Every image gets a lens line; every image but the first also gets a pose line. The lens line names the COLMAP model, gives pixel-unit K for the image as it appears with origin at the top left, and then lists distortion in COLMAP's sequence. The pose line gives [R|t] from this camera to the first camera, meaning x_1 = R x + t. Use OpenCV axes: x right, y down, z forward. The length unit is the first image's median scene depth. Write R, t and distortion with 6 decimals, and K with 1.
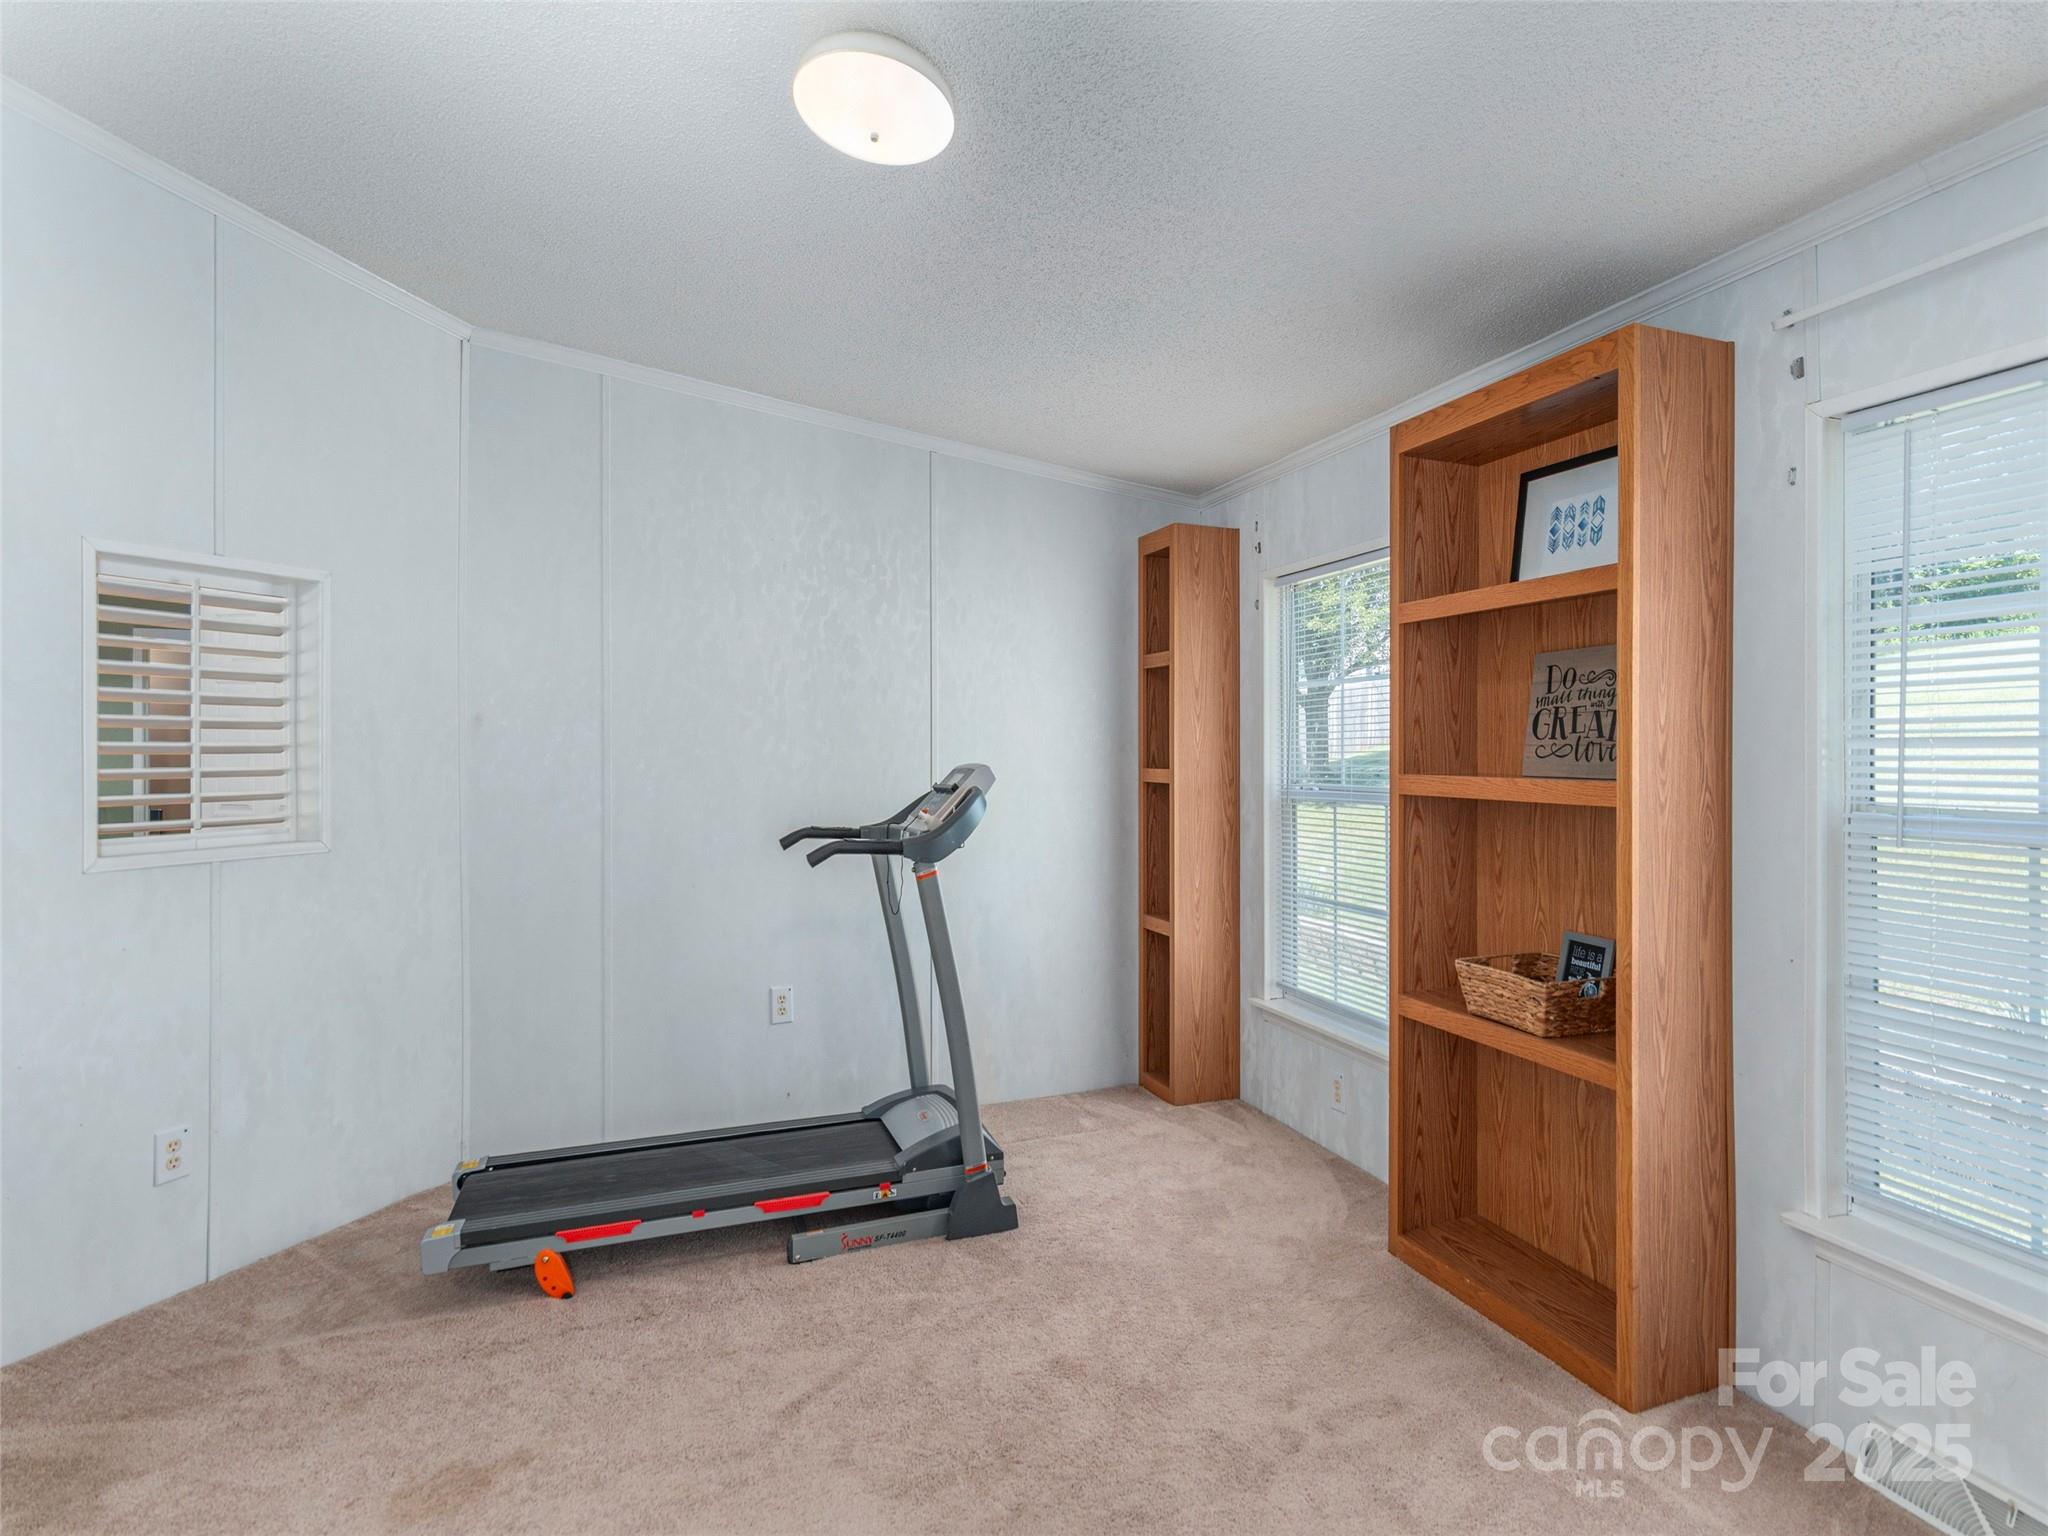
lens RADIAL K [[995.3, 0, 1026.0], [0, 995.3, 757.2], [0, 0, 1]] dist [0.011127, -0.000140]
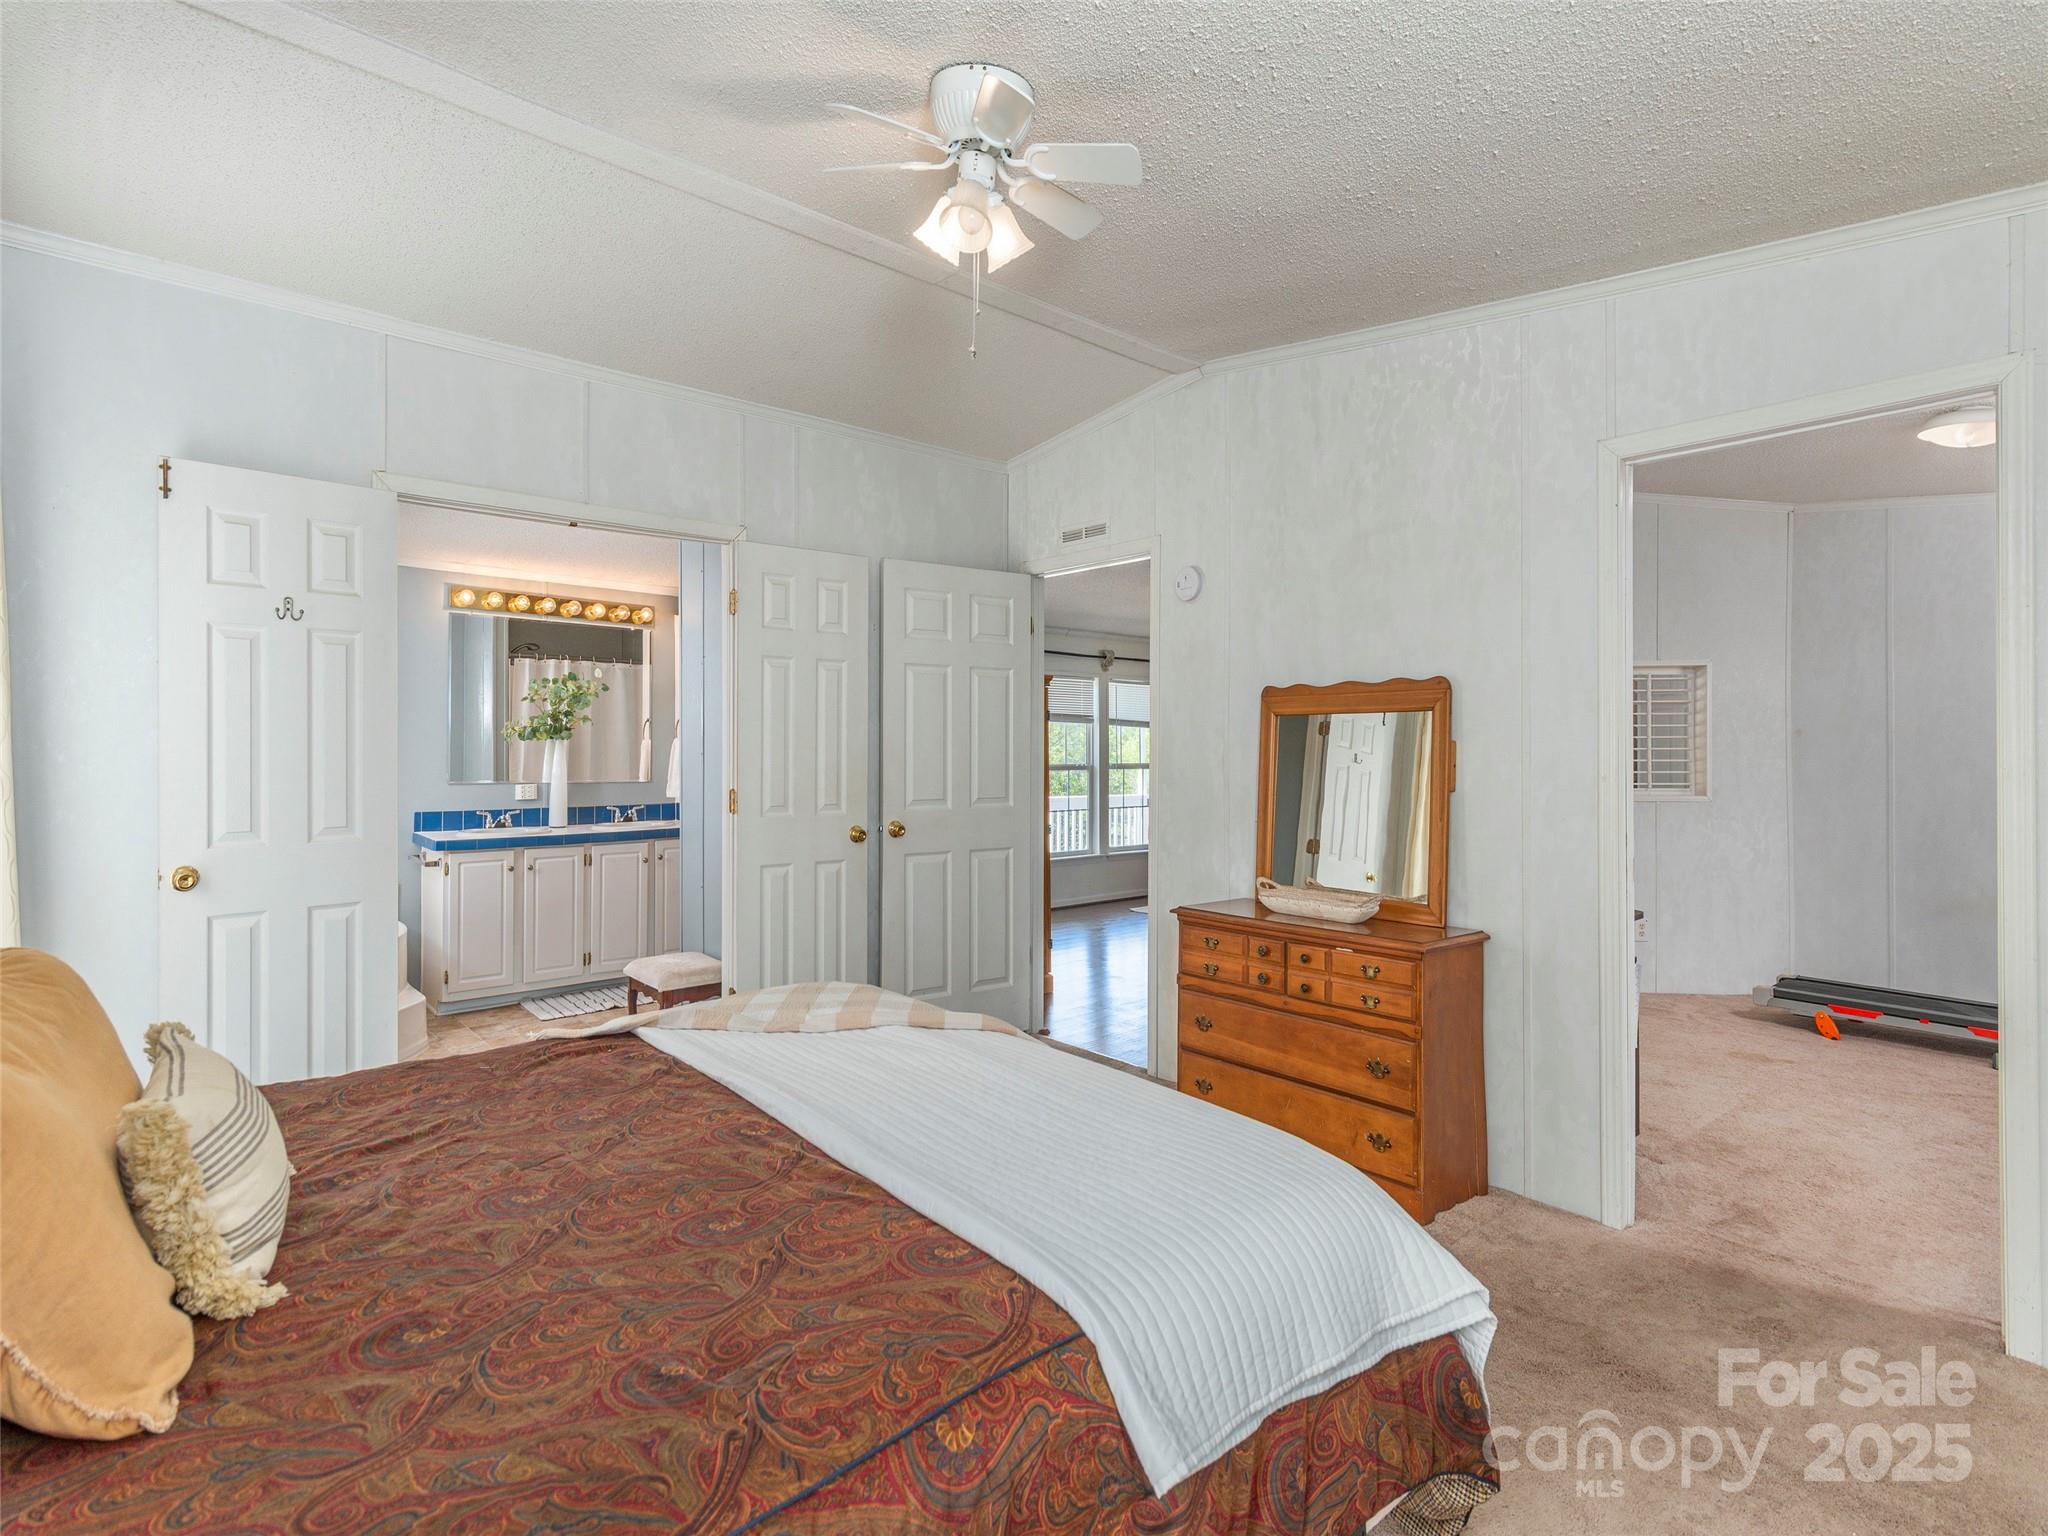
lens RADIAL K [[995.3, 0, 1019.8], [0, 995.3, 756.7], [0, 0, 1]] dist [0.011127, -0.000140]
pose [[0.327221, -0.003181, -0.944942, 0.824750], [-0.000393, 0.999994, -0.003502, 0.012650], [0.944948, 0.001517, 0.327218, -1.067898]]
